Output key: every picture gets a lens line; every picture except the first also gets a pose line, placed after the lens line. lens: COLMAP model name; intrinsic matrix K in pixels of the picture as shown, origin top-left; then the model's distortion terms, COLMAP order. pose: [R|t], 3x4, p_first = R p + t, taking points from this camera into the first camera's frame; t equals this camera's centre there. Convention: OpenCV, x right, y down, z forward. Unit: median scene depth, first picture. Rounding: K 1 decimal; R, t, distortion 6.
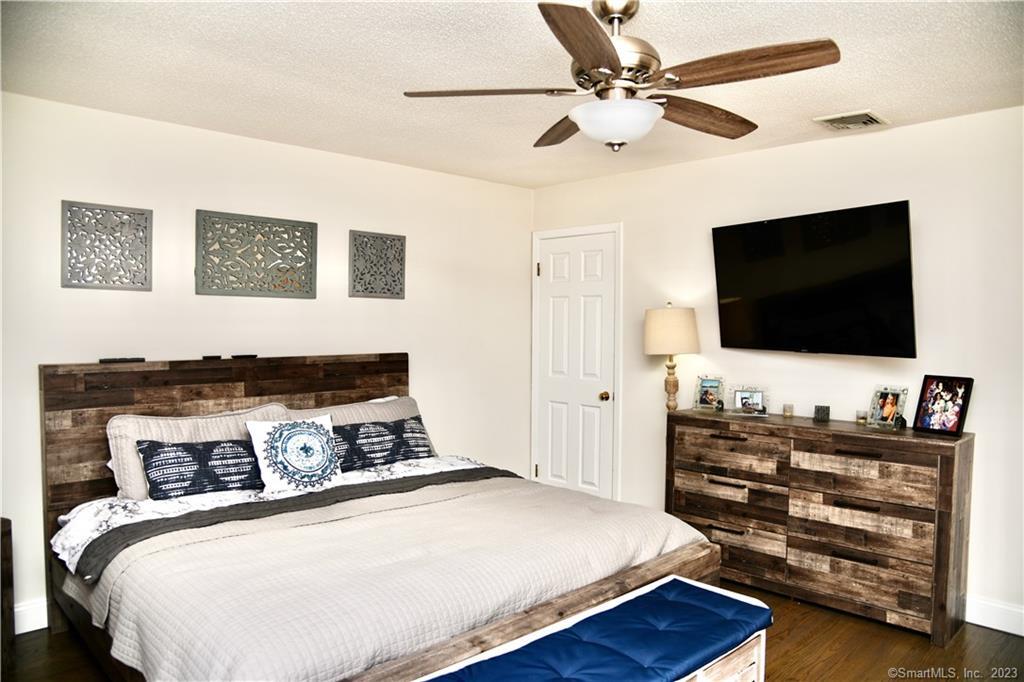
lens RADIAL K [[704.6, 0, 516.4], [0, 704.6, 338.1], [0, 0, 1]] dist [-0.093687, 0.030231]
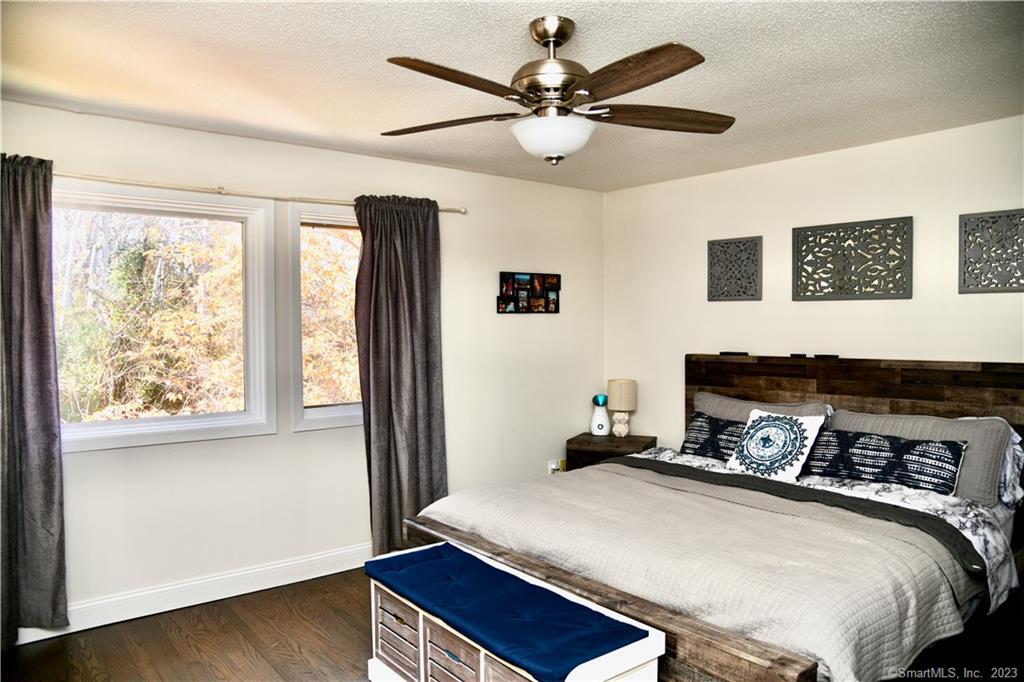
lens RADIAL K [[704.6, 0, 514.9], [0, 704.6, 342.6], [0, 0, 1]] dist [-0.093687, 0.030231]
pose [[-0.085863, 0.024476, -0.996006, 0.739486], [-0.008636, 0.999642, 0.025310, -0.018130], [0.996269, 0.010775, -0.085621, 0.622383]]
